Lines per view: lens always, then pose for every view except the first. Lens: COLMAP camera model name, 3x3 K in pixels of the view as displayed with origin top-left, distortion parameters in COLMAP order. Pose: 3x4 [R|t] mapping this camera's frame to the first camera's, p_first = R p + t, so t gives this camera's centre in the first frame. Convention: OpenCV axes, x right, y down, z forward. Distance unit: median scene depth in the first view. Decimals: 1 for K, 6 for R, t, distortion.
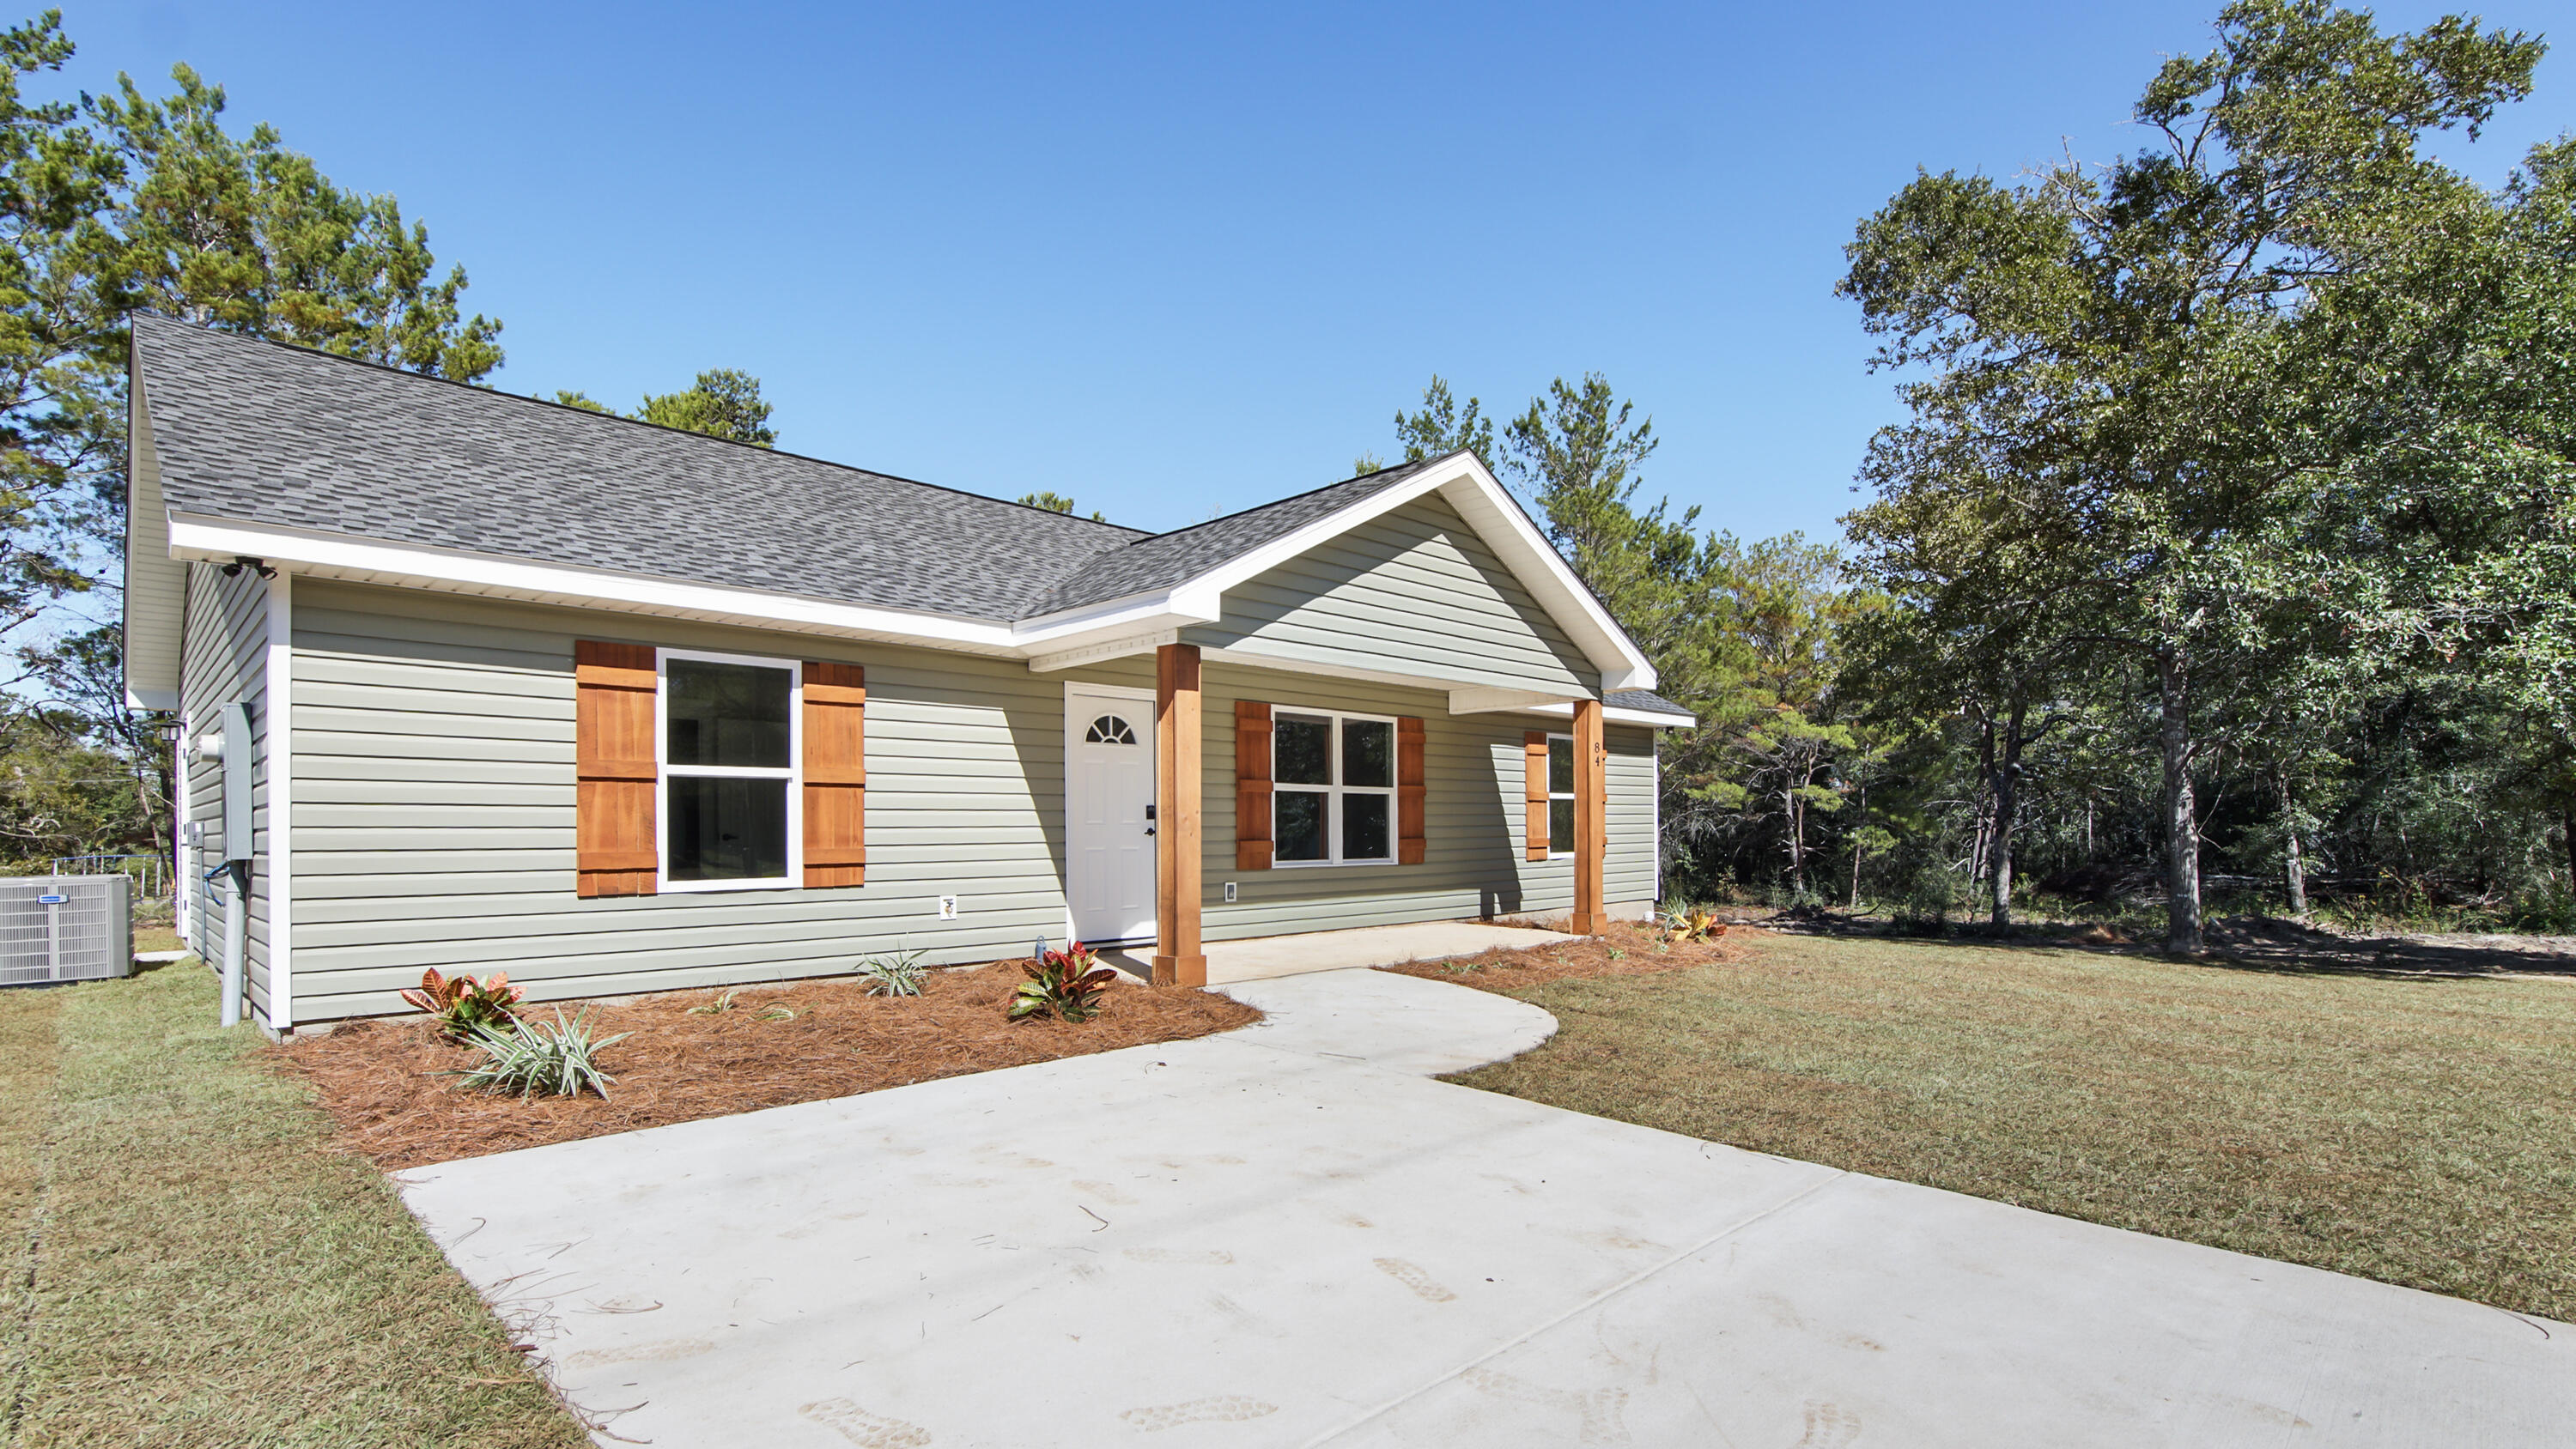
lens RADIAL K [[1200.8, 0, 1289.7], [0, 1200.8, 765.3], [0, 0, 1]] dist [0.000914, -0.015000]
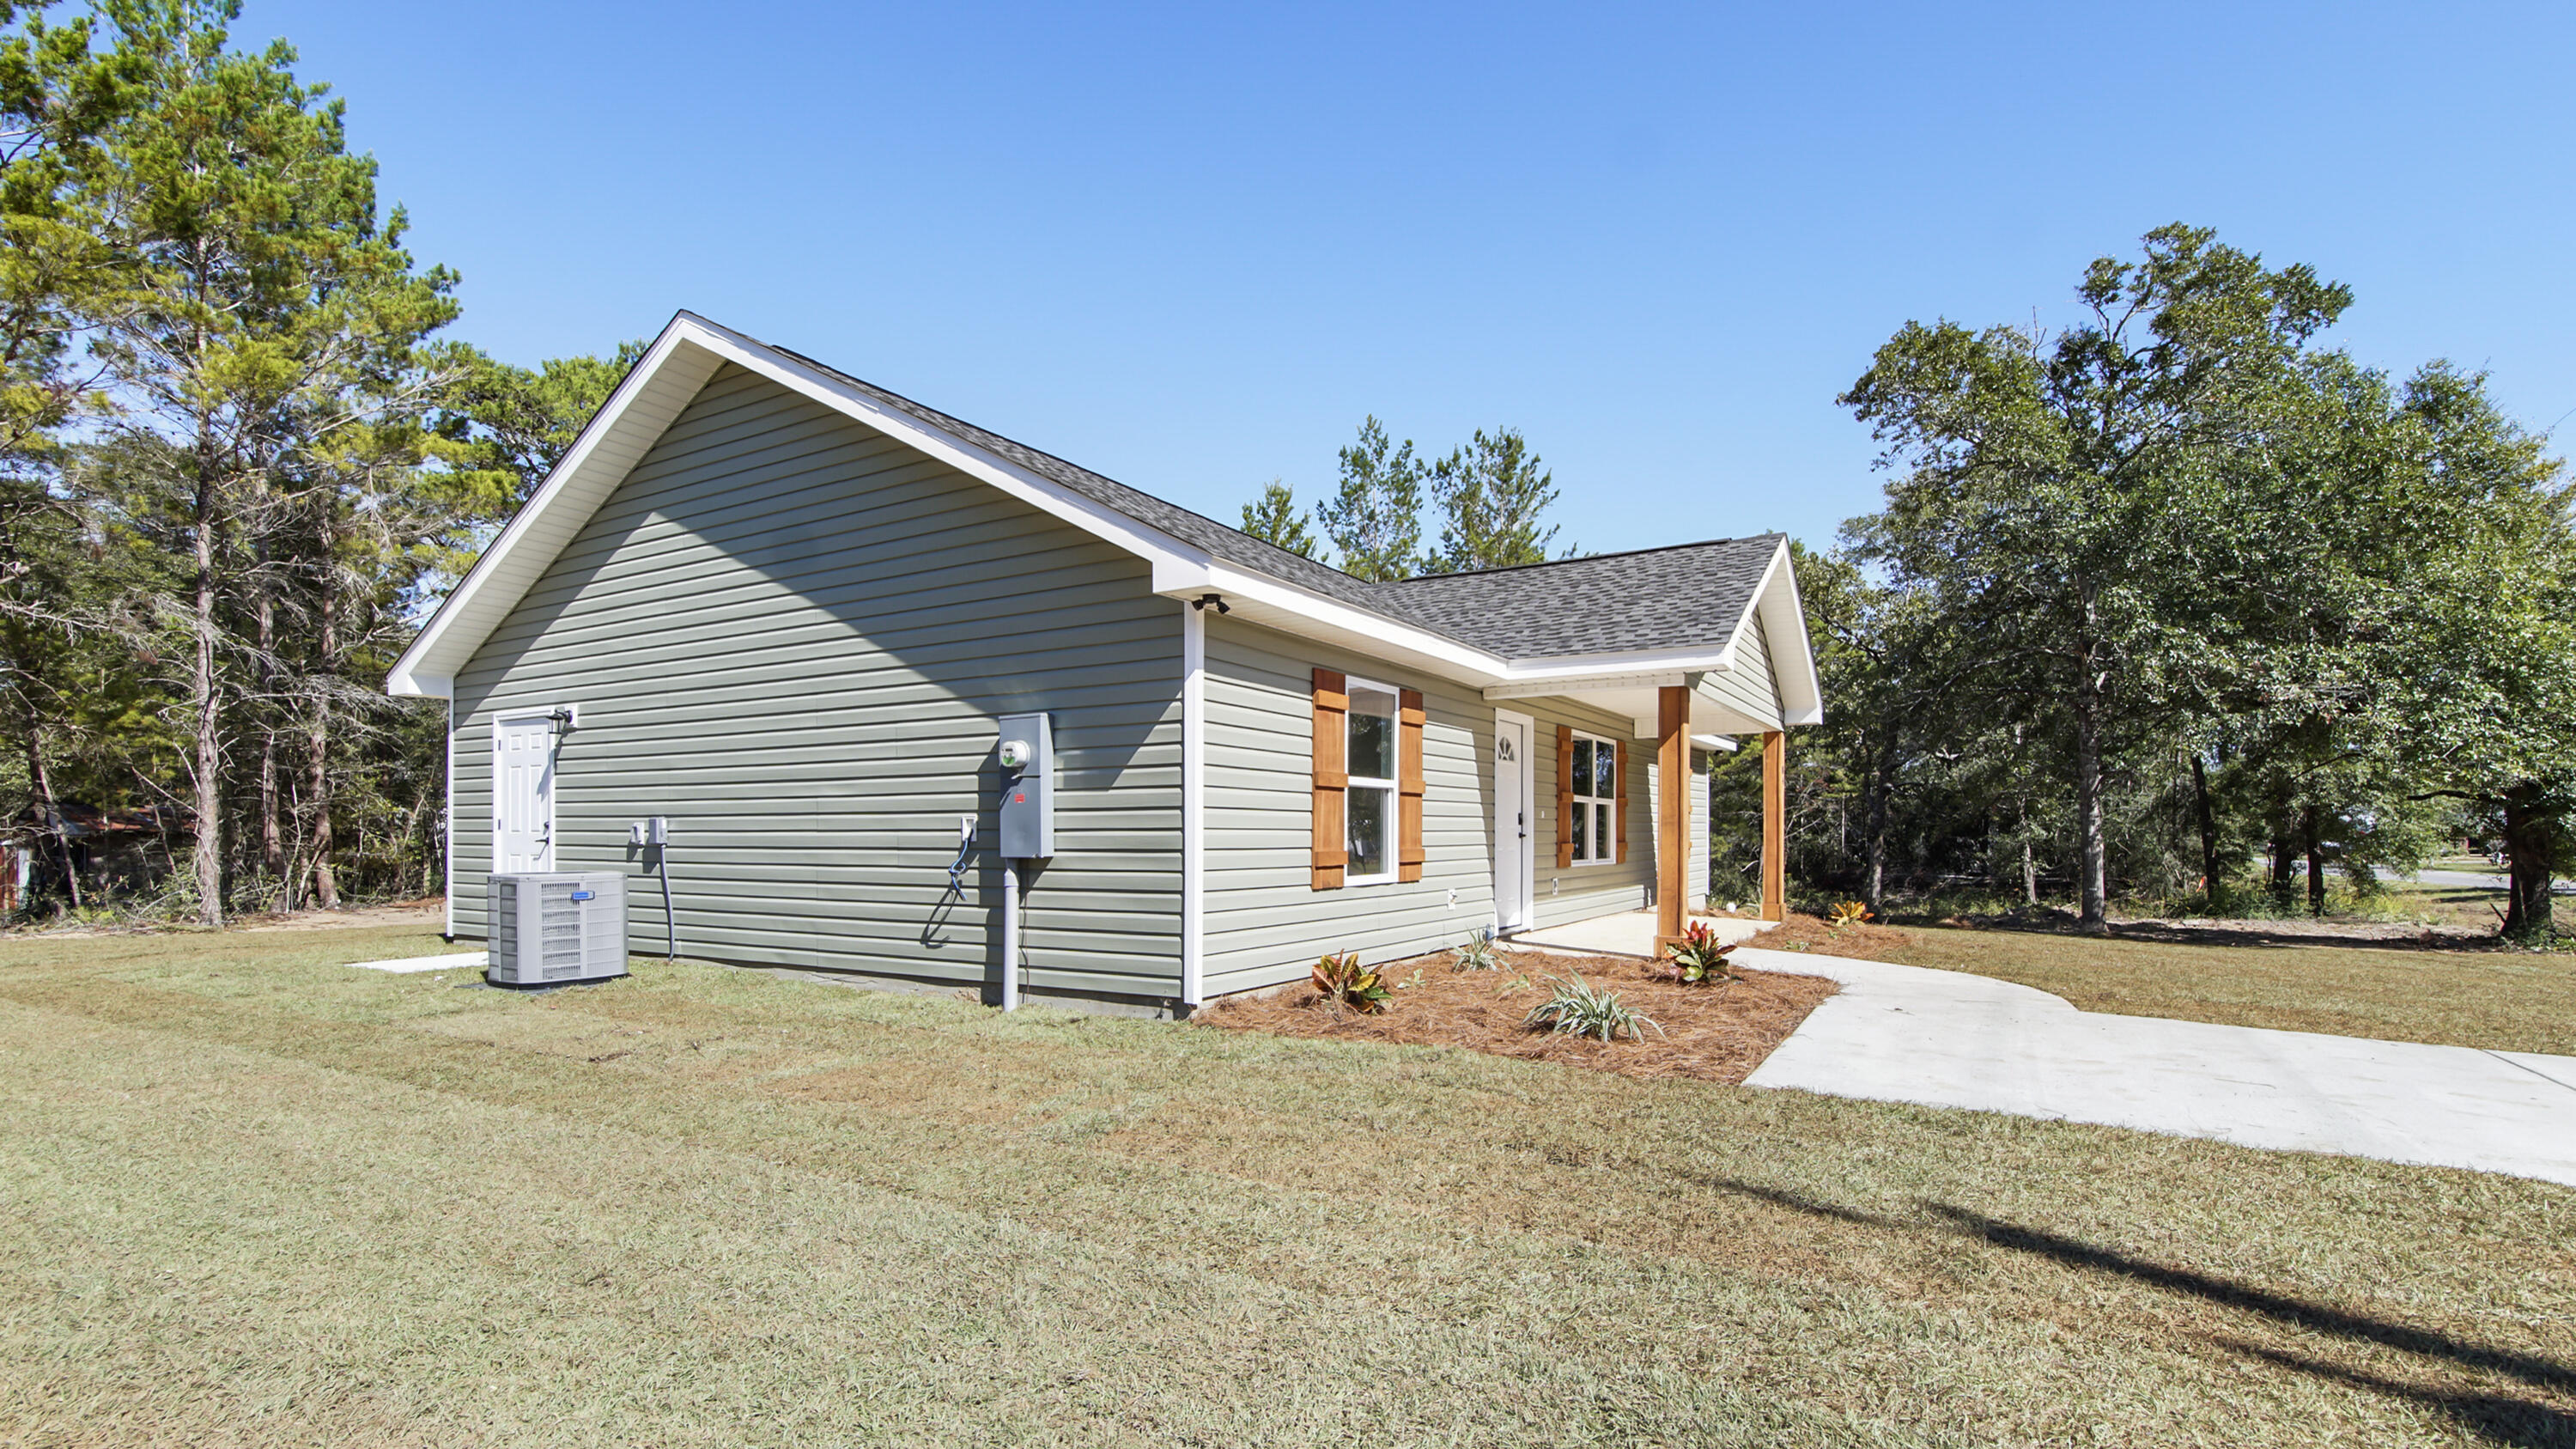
lens RADIAL K [[1196.2, 0, 1288.0], [0, 1196.2, 724.5], [0, 0, 1]] dist [-0.009847, 0.000101]
pose [[0.971462, 0.030903, 0.235174, -0.541029], [-0.022461, 0.999006, -0.038493, -0.002664], [-0.236130, 0.032112, 0.971191, -0.073978]]
